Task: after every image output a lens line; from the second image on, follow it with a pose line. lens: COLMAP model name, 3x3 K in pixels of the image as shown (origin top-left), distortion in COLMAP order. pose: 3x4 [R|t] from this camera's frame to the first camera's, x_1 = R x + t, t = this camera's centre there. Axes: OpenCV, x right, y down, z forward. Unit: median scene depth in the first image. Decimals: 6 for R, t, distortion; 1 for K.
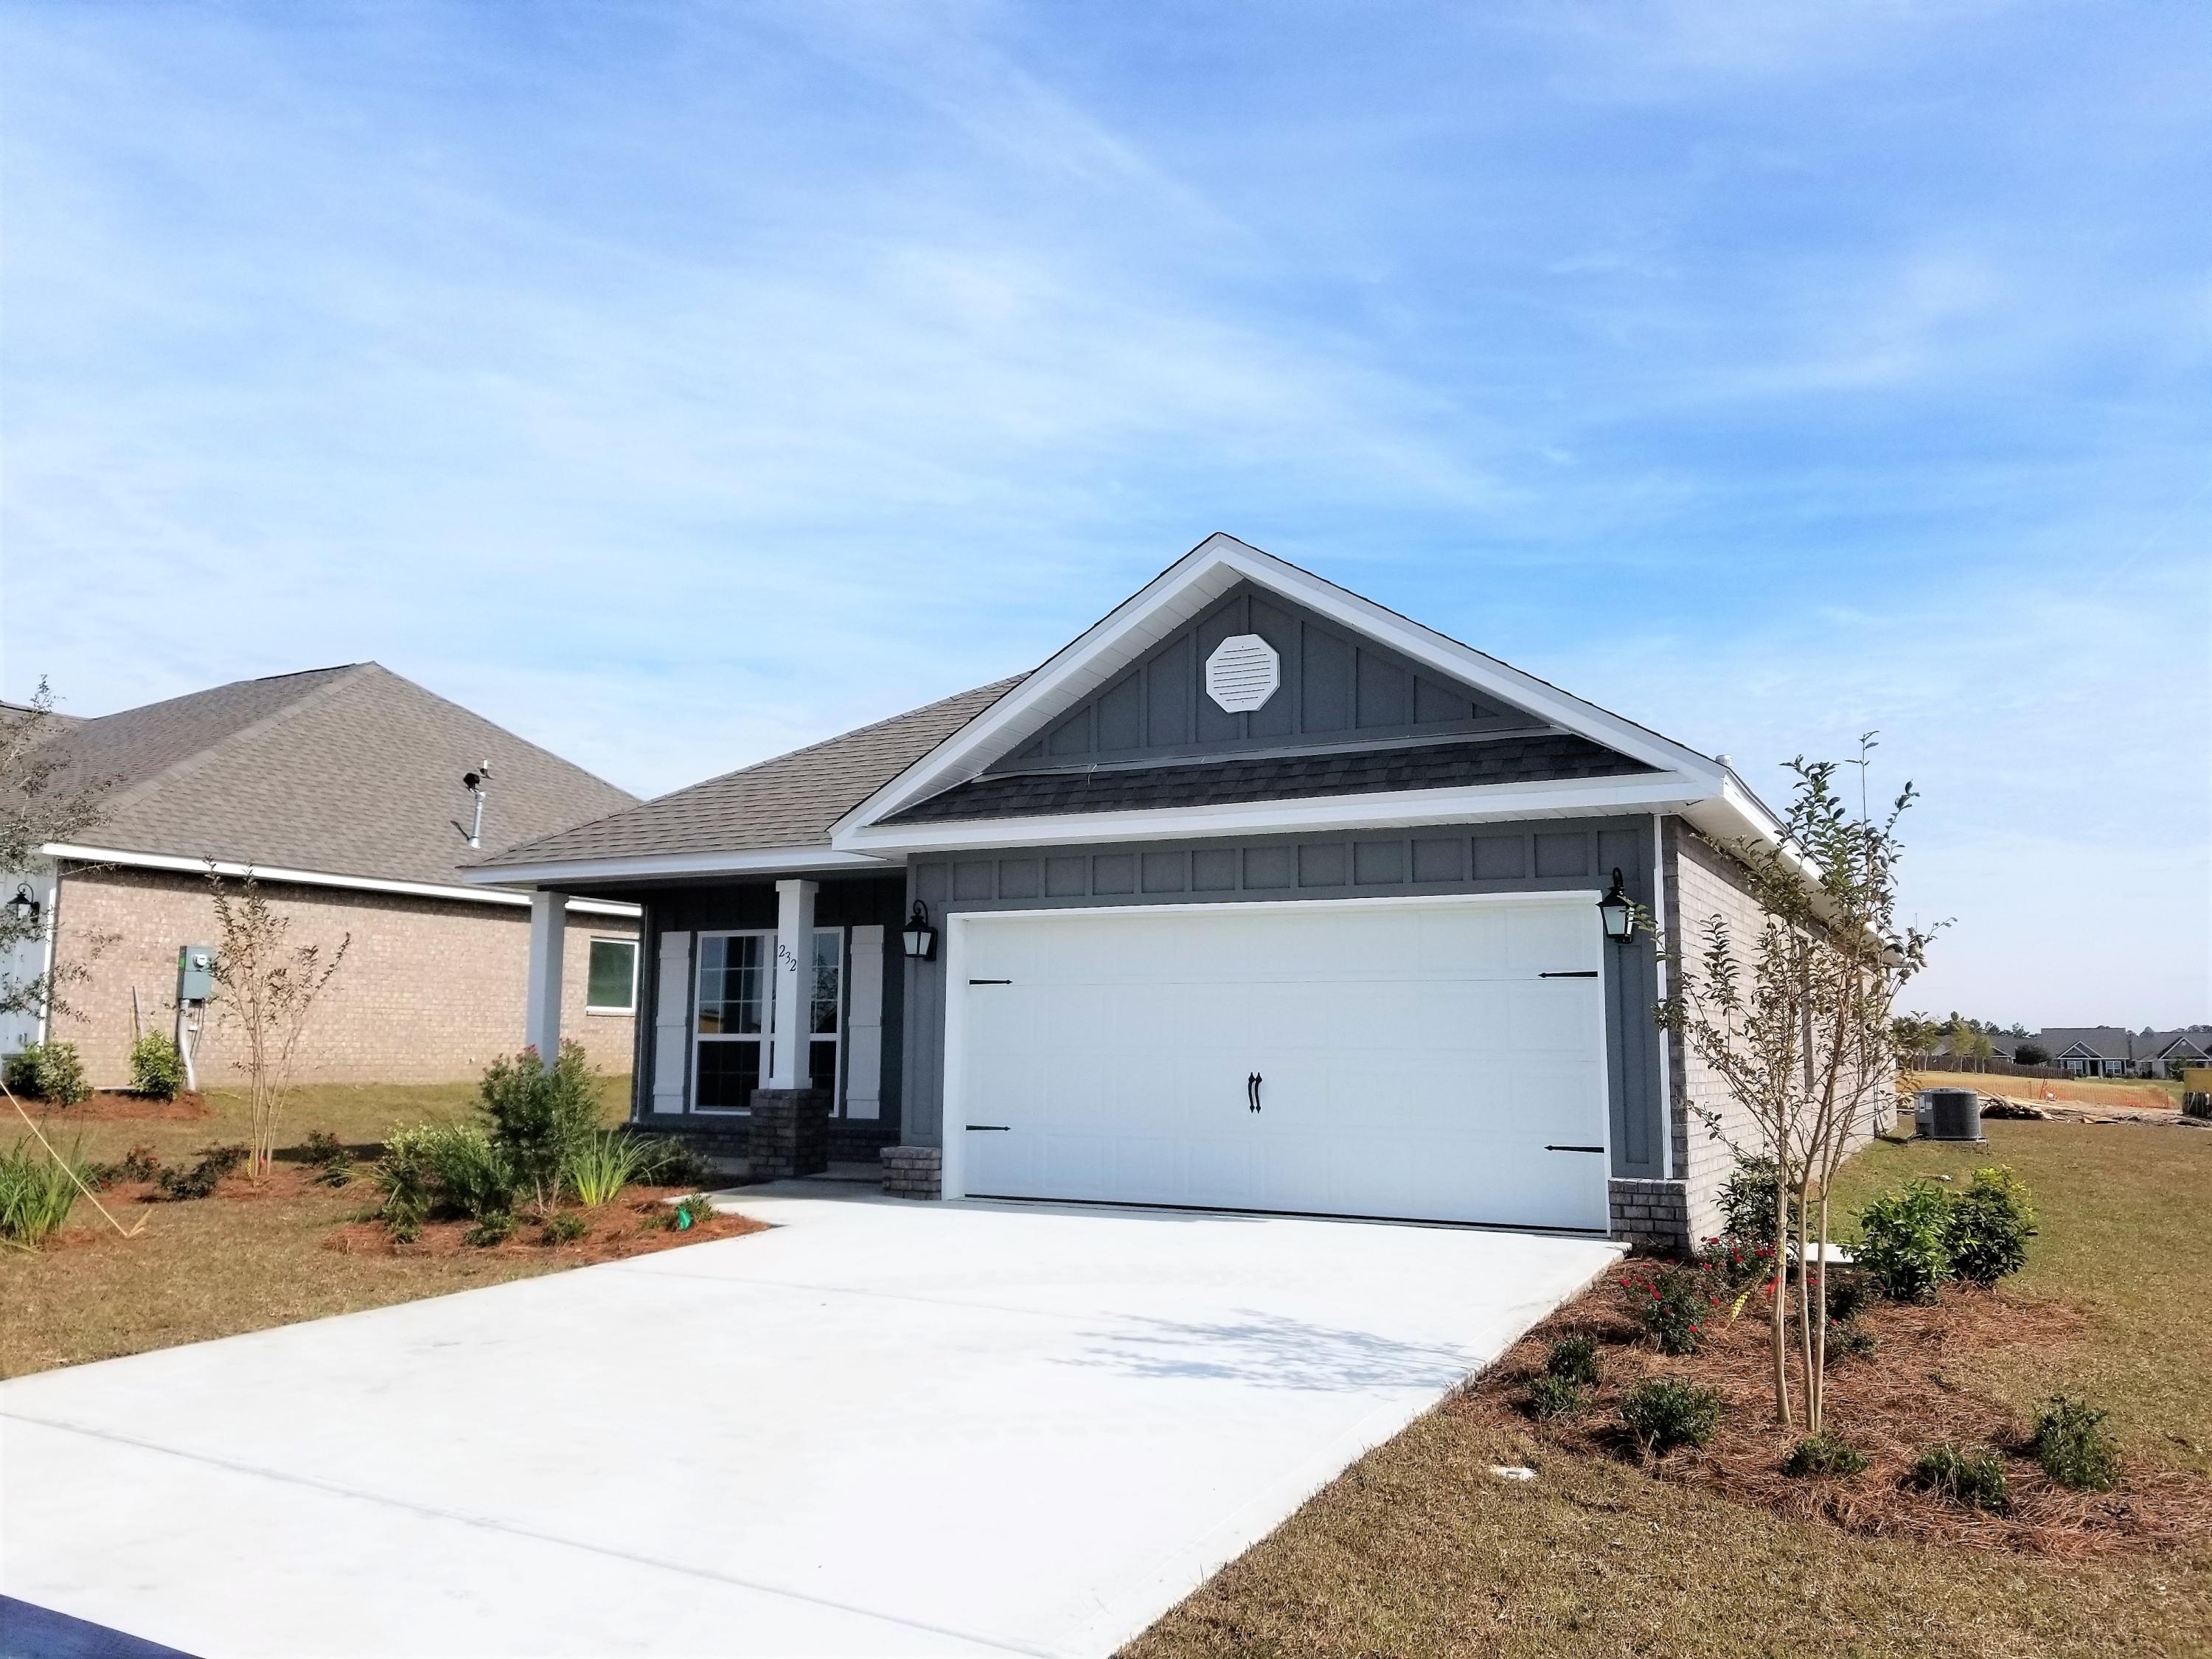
lens RADIAL K [[1697.2, 0, 1026.8], [0, 1697.2, 825.5], [0, 0, 1]] dist [0.103271, -0.220933]
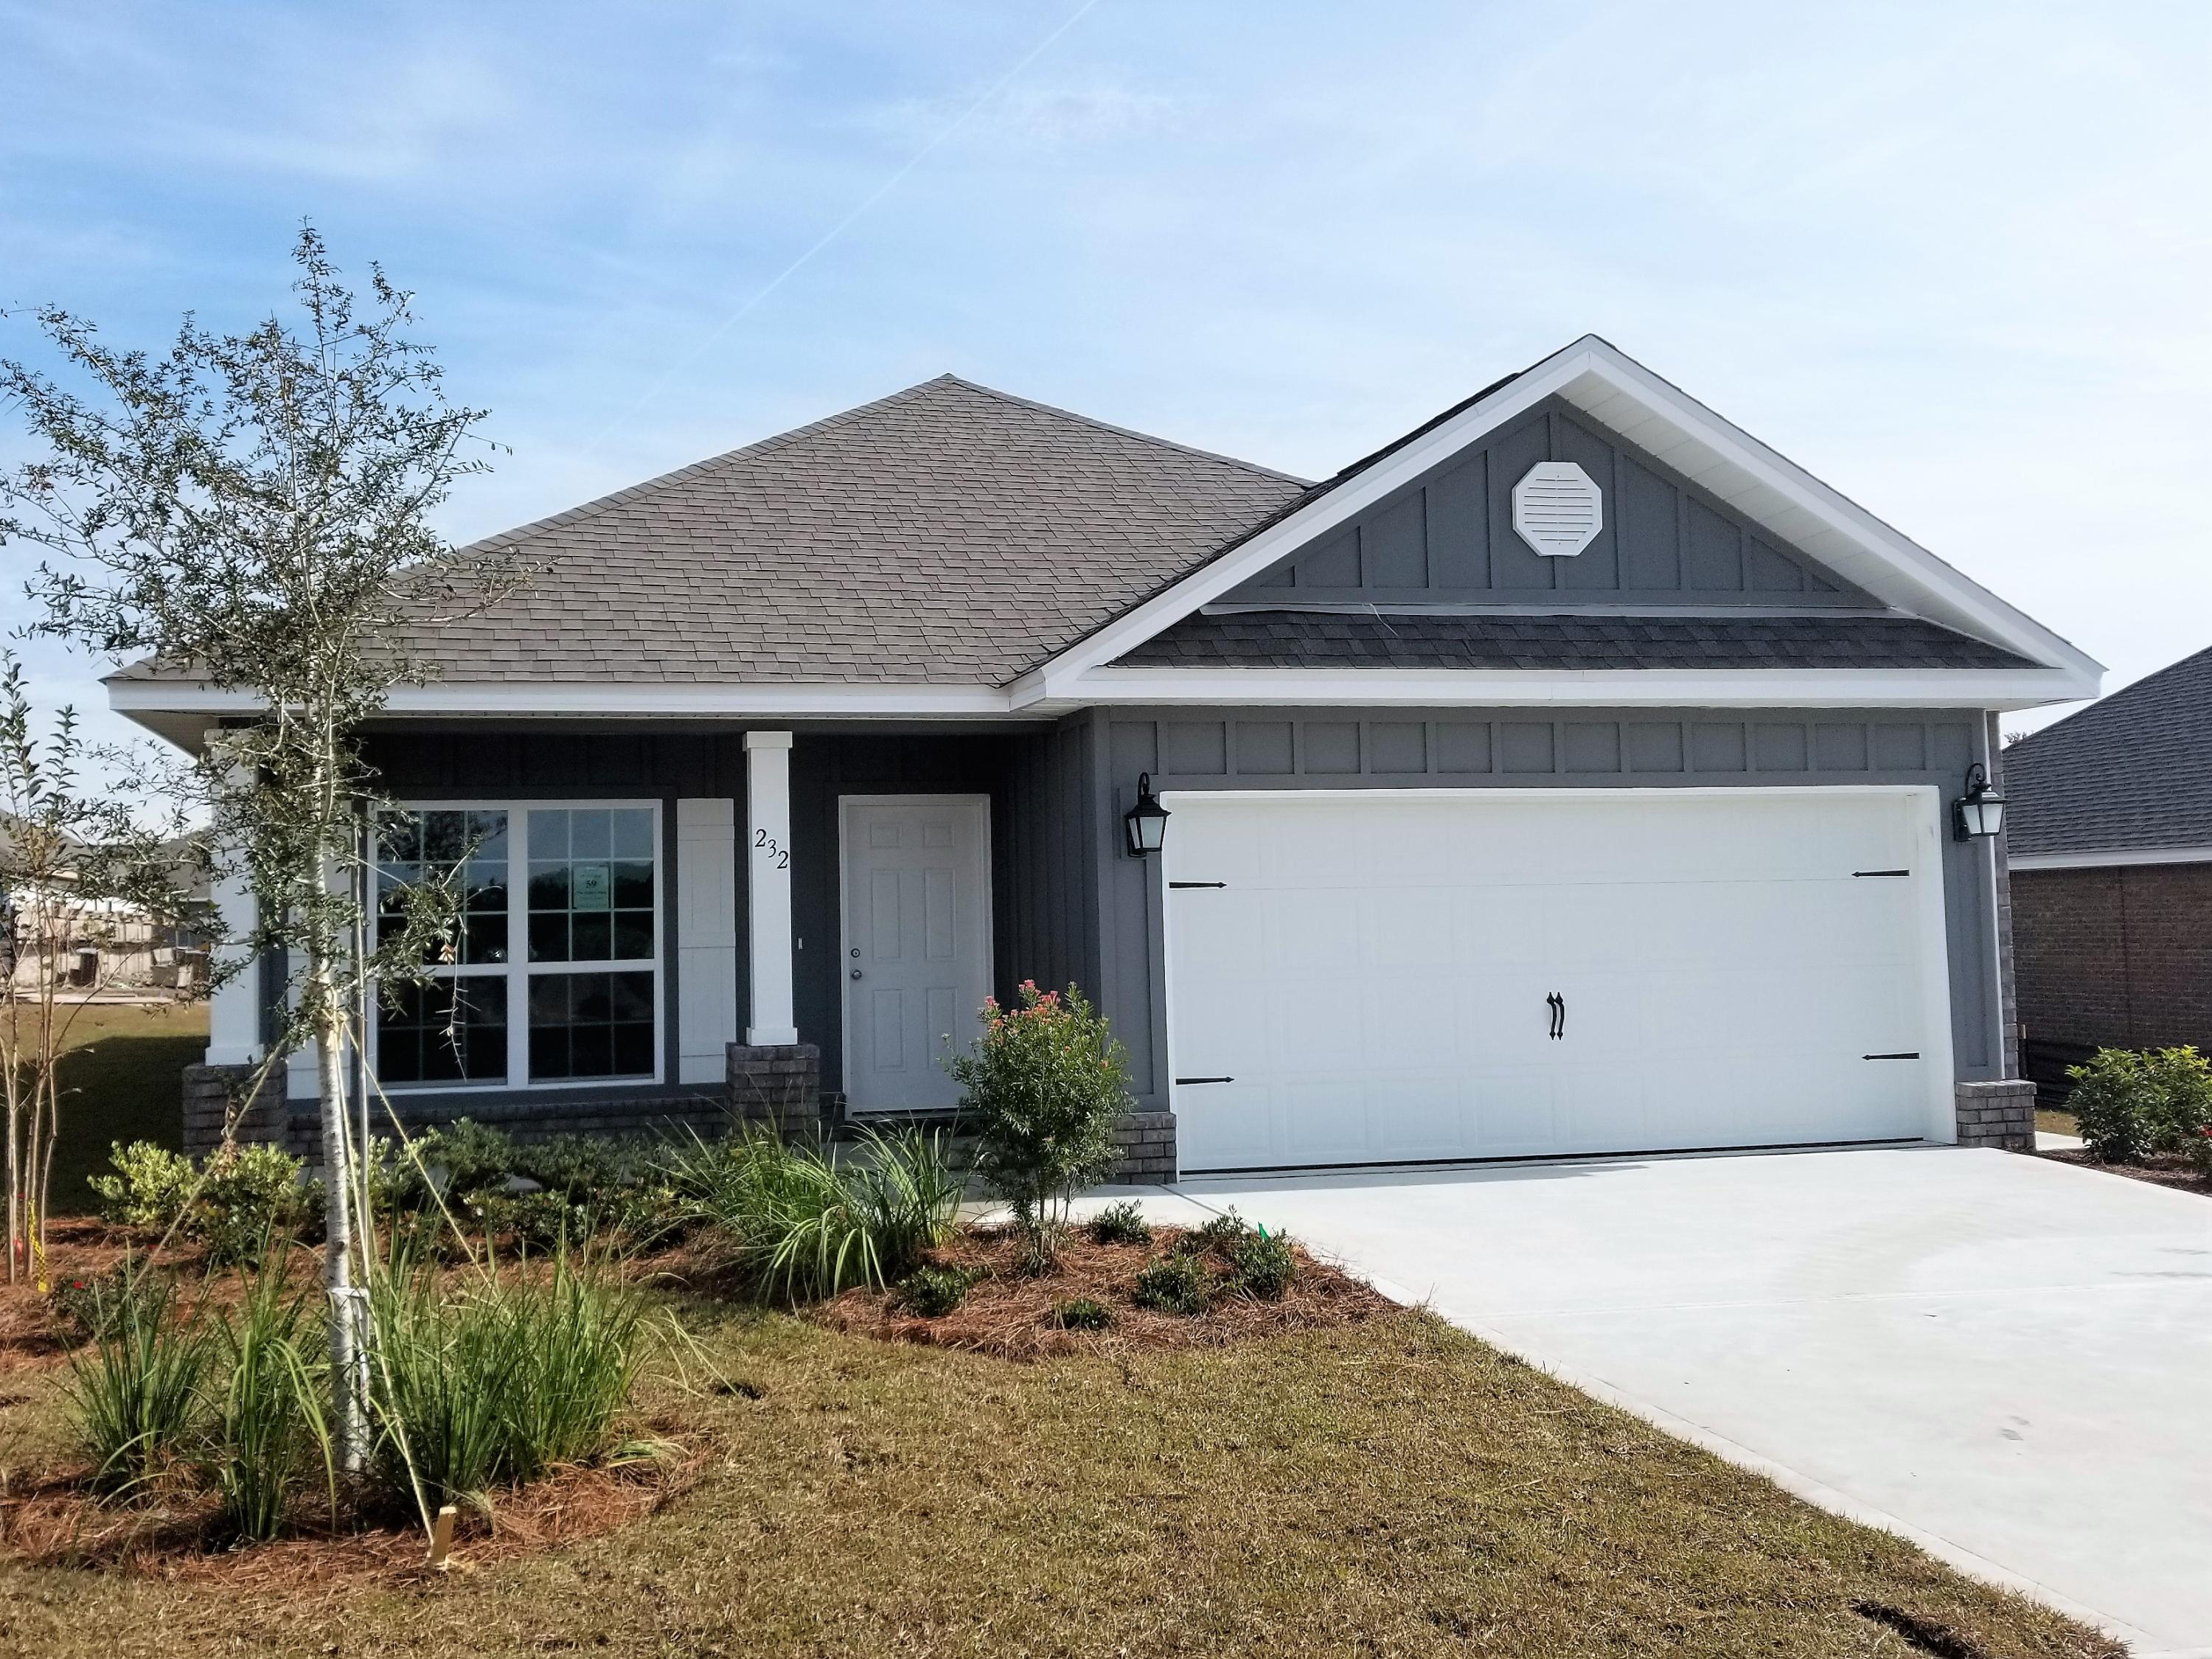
lens RADIAL K [[2081.1, 0, 890.4], [0, 2081.1, 789.8], [0, 0, 1]] dist [0.112885, -0.245993]
pose [[0.759615, 0.020120, 0.650062, -0.760109], [-0.058115, 0.997623, 0.037032, 0.026366], [-0.647772, -0.065908, 0.758978, 0.424328]]
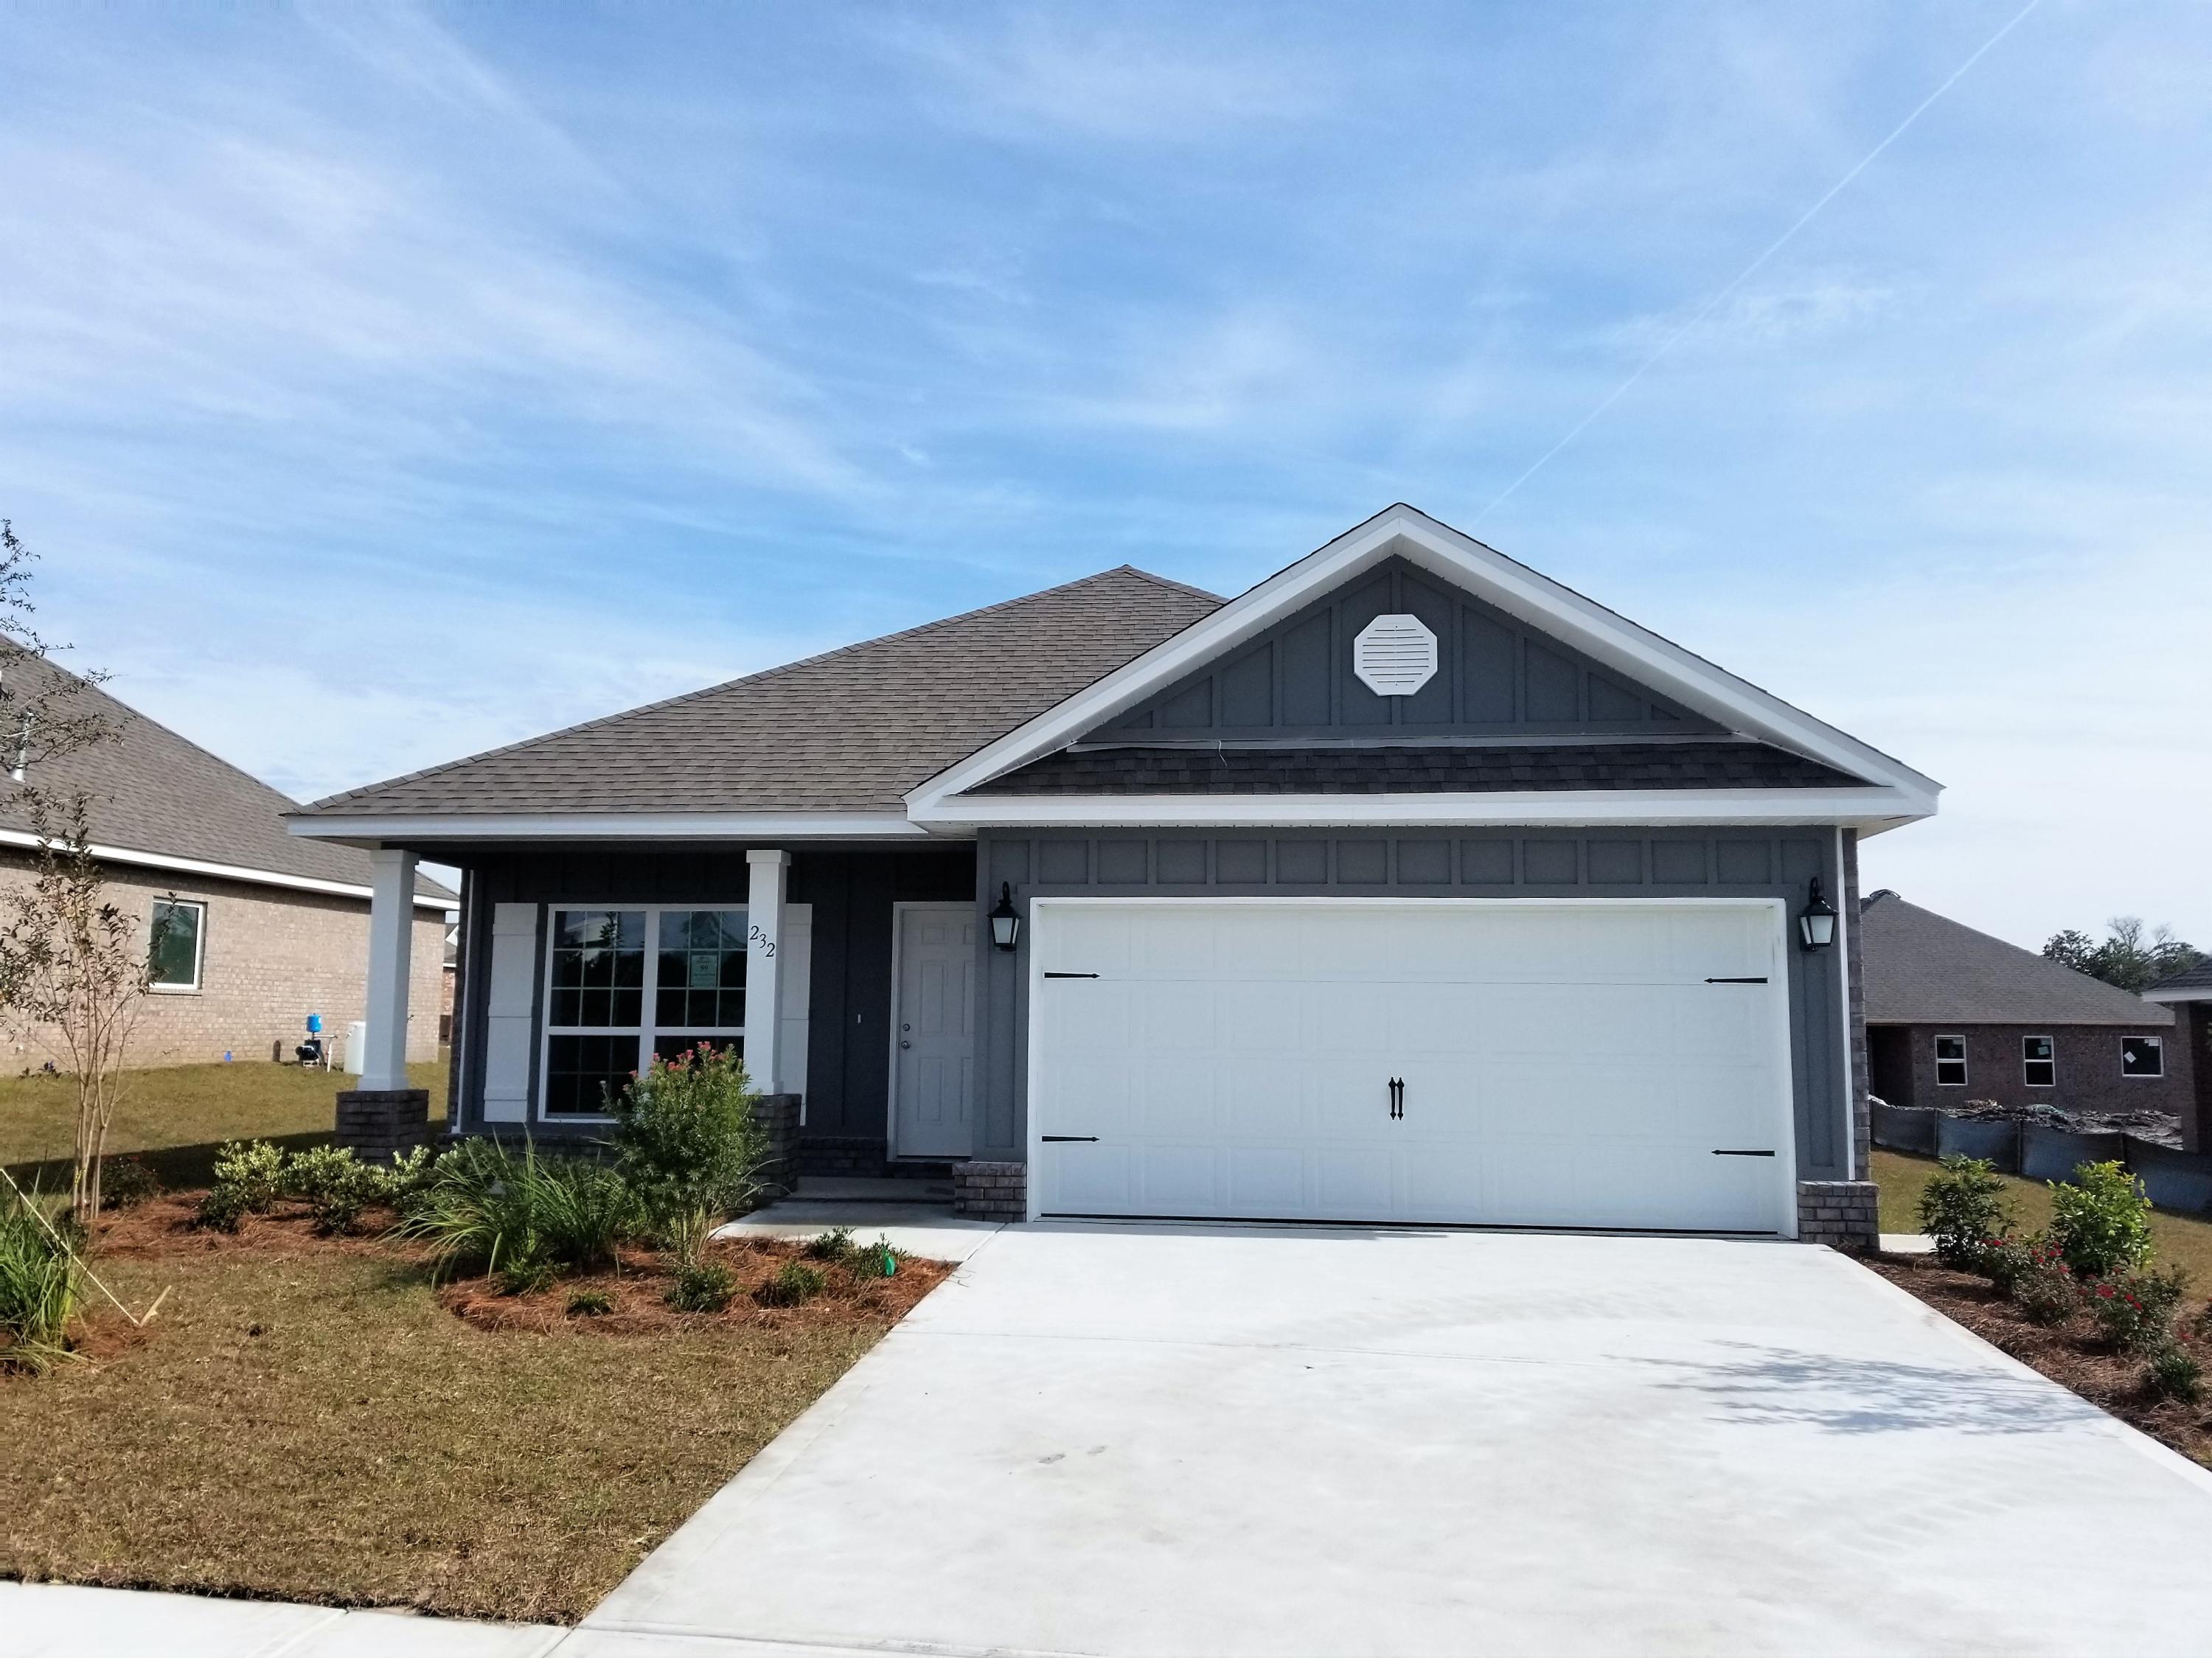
lens RADIAL K [[1697.1, 0, 1026.8], [0, 1697.1, 825.0], [0, 0, 1]] dist [0.103271, -0.220933]
pose [[0.928330, 0.045140, 0.369006, -0.401170], [-0.050915, 0.998685, 0.005923, 0.009454], [-0.368253, -0.024286, 0.929408, 0.191195]]
